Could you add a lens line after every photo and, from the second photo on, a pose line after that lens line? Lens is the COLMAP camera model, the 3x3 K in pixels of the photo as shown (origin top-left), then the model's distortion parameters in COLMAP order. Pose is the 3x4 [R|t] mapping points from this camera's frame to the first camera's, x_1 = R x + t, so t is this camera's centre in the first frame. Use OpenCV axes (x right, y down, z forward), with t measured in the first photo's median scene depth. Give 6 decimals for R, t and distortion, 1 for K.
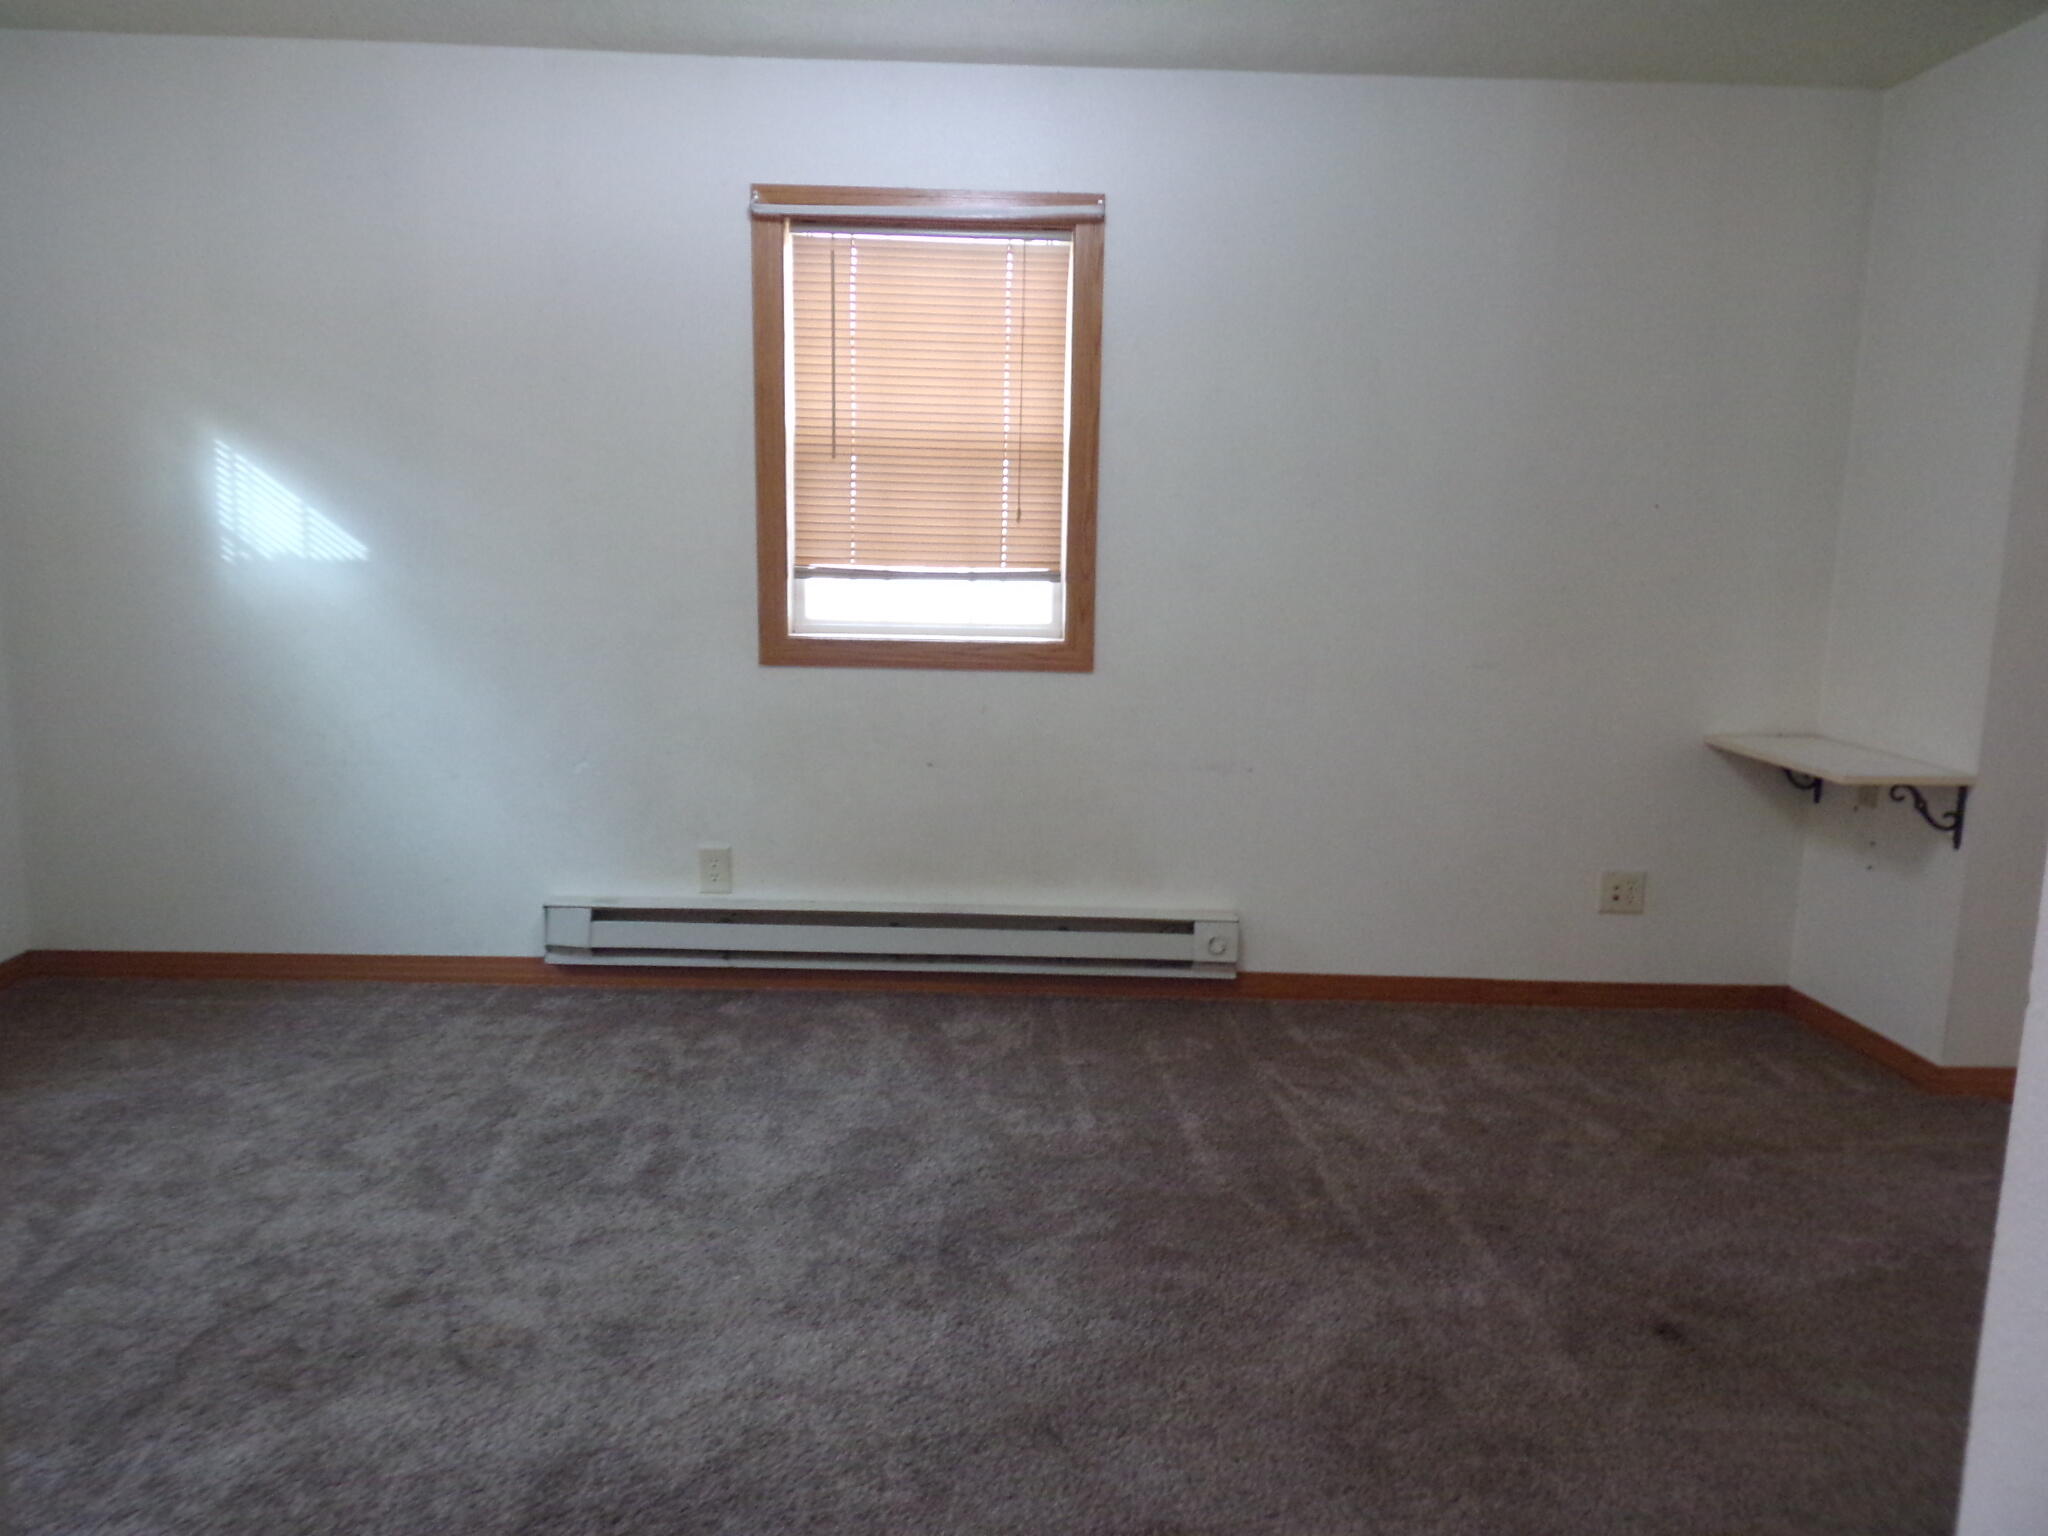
lens RADIAL K [[1438.4, 0, 1010.1], [0, 1438.4, 753.0], [0, 0, 1]] dist [0.074890, -0.091727]
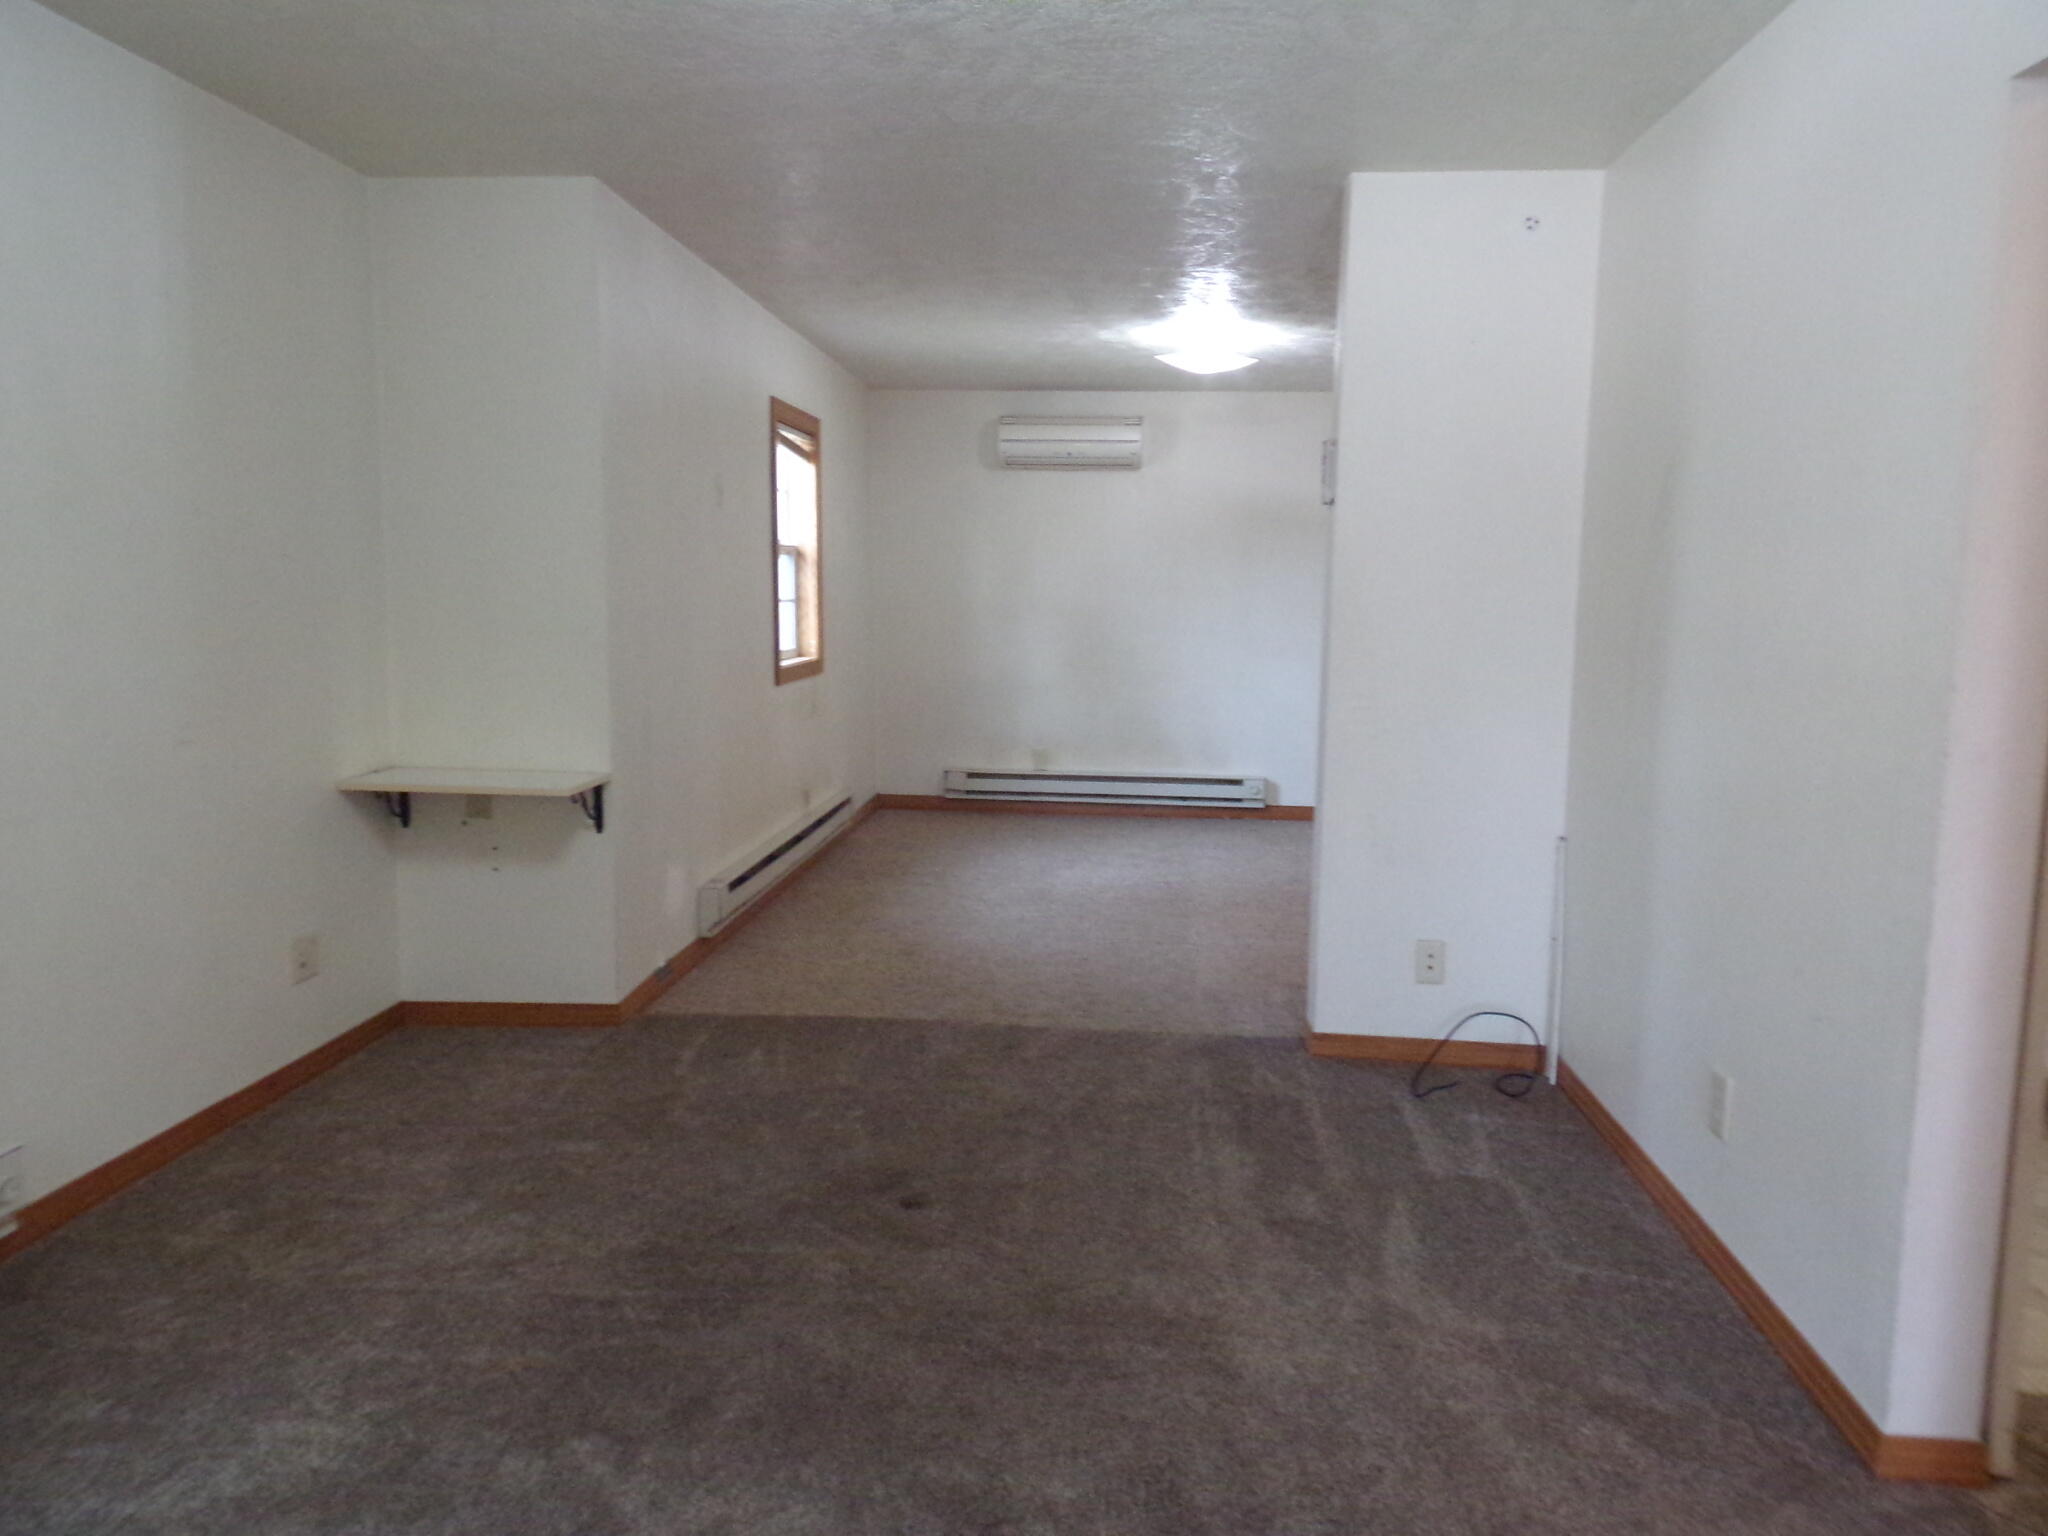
lens RADIAL K [[1438.4, 0, 1012.2], [0, 1438.4, 748.1], [0, 0, 1]] dist [0.074890, -0.091727]
pose [[0.111102, -0.134588, 0.984653, -0.511665], [0.139052, 0.983146, 0.118693, -0.100597], [-0.984033, 0.123731, 0.127944, 0.460124]]
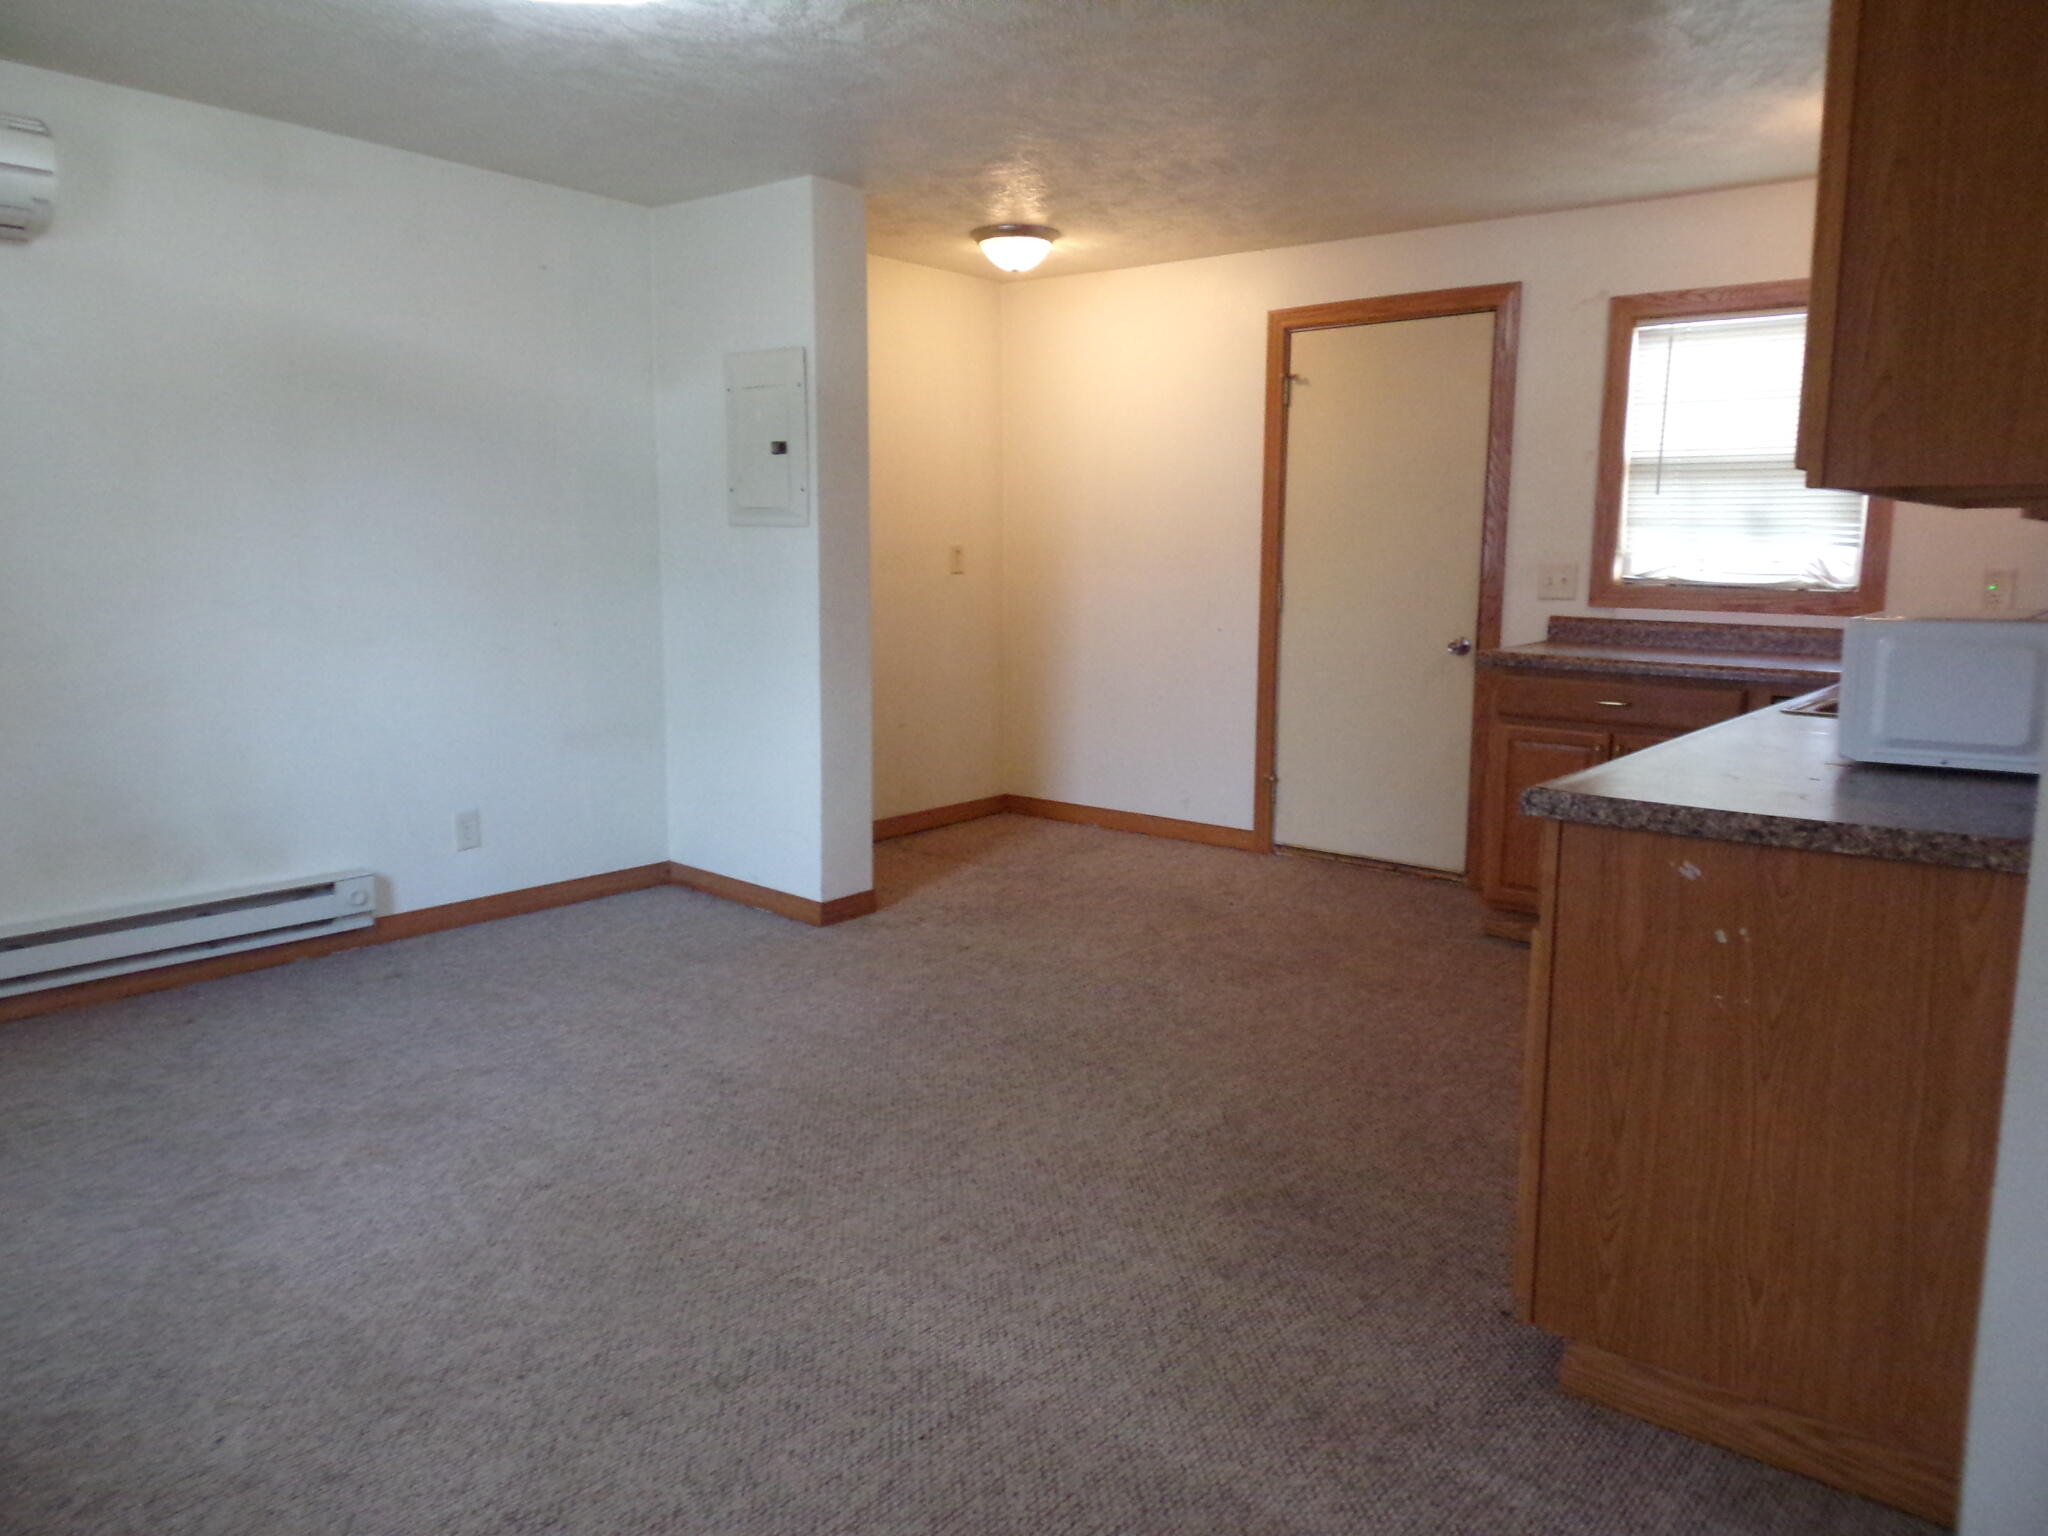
lens RADIAL K [[1438.4, 0, 1019.3], [0, 1438.4, 756.0], [0, 0, 1]] dist [0.074890, -0.091727]
pose [[-0.752555, -0.128984, 0.645774, 0.625893], [0.070091, 0.959372, 0.273301, -0.121148], [-0.654789, 0.250937, -0.712939, 0.878550]]
